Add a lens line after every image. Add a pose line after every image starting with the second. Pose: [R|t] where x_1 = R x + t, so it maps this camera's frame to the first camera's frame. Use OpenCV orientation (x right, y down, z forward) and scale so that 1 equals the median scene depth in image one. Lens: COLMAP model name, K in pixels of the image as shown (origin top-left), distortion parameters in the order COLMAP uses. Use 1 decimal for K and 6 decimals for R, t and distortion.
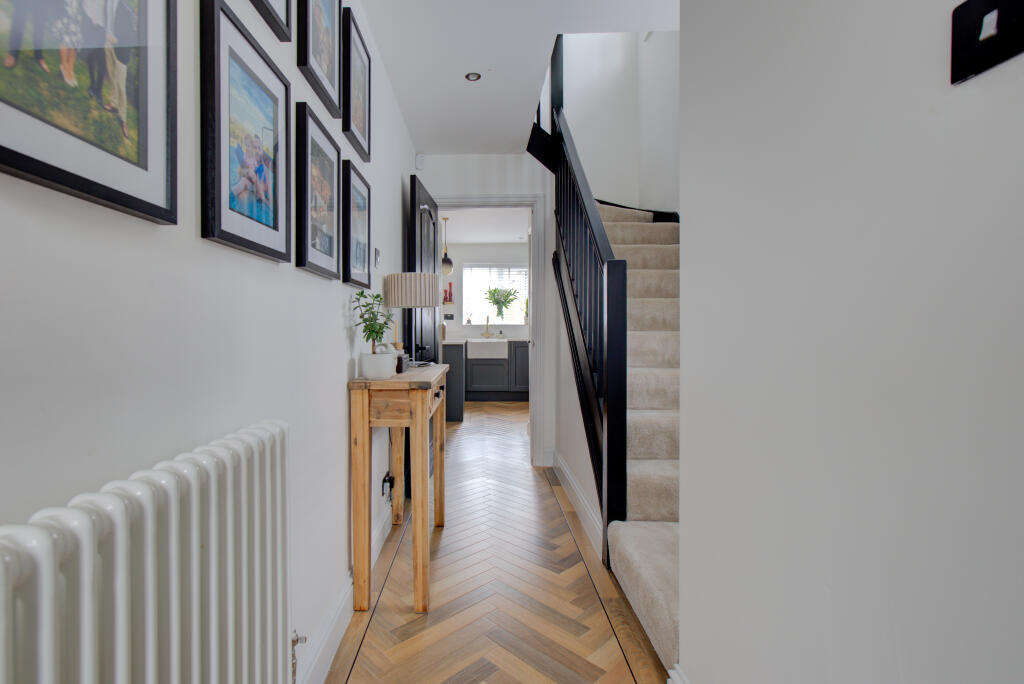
lens RADIAL K [[495.2, 0, 510.1], [0, 495.2, 339.3], [0, 0, 1]] dist [0.001029, 0.000048]
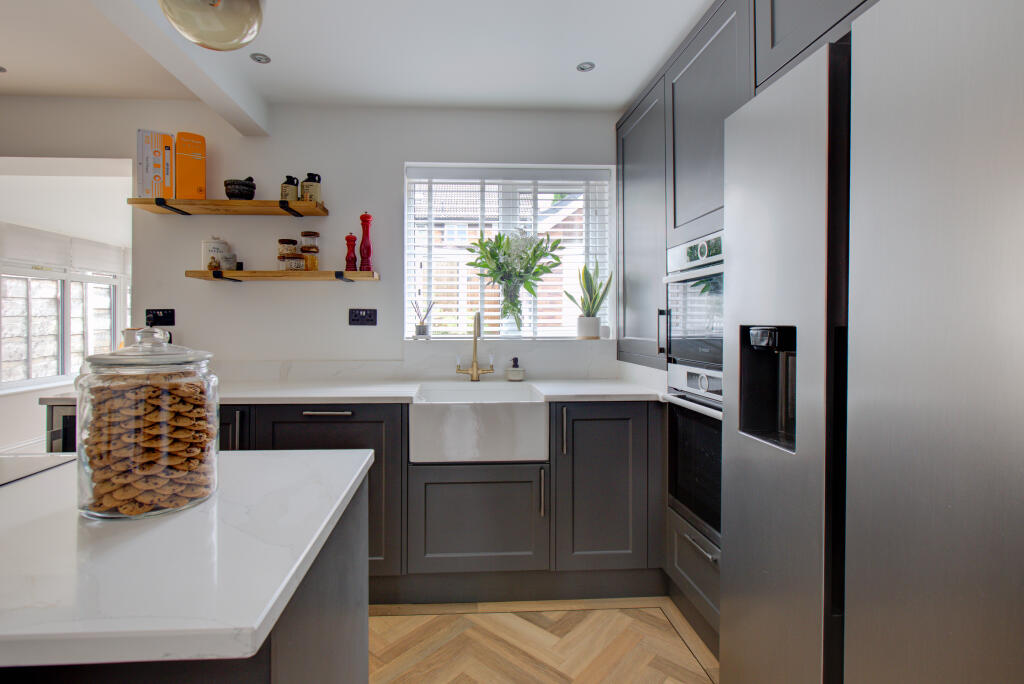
lens RADIAL K [[495.2, 0, 512.1], [0, 495.2, 342.1], [0, 0, 1]] dist [0.001029, 0.000048]
pose [[0.999172, 0.004838, 0.040404, -0.033802], [-0.004523, 0.999959, -0.007892, -0.025222], [-0.040440, 0.007703, 0.999152, 0.655364]]
